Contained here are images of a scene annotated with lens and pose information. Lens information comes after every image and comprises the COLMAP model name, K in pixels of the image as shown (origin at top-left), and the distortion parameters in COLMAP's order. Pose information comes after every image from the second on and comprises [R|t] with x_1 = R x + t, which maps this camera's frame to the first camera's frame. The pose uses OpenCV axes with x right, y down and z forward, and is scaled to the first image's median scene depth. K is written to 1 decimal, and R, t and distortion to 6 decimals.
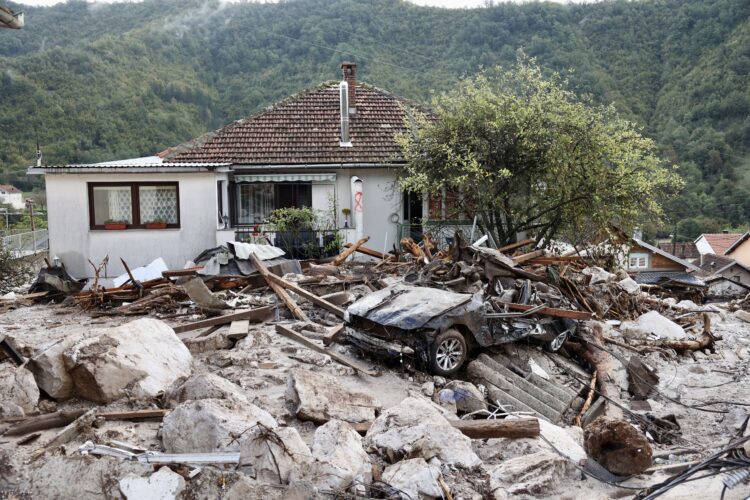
lens RADIAL K [[706.9, 0, 371.4], [0, 706.9, 243.7], [0, 0, 1]] dist [0.016114, 0.000000]
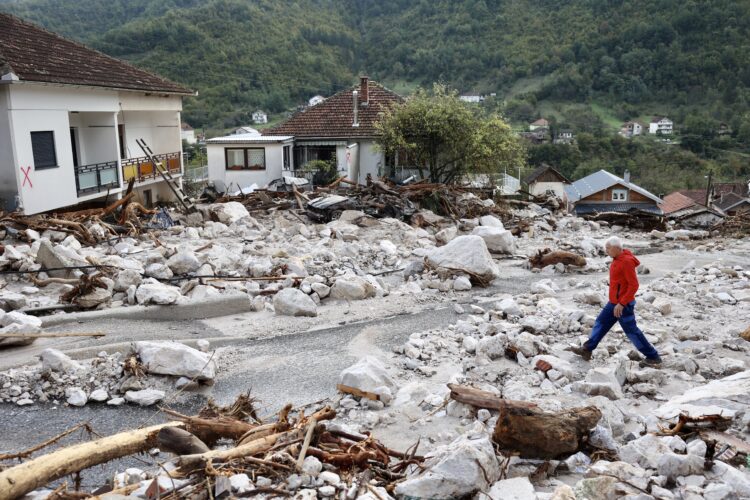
lens RADIAL K [[658.0, 0, 357.5], [0, 658.0, 252.5], [0, 0, 1]] dist [-0.034107, 0.039012]
pose [[0.976764, 0.042935, -0.209975, 0.156854], [-0.018716, 0.993073, 0.115995, -0.003285], [0.213501, -0.109370, 0.970802, -0.325450]]
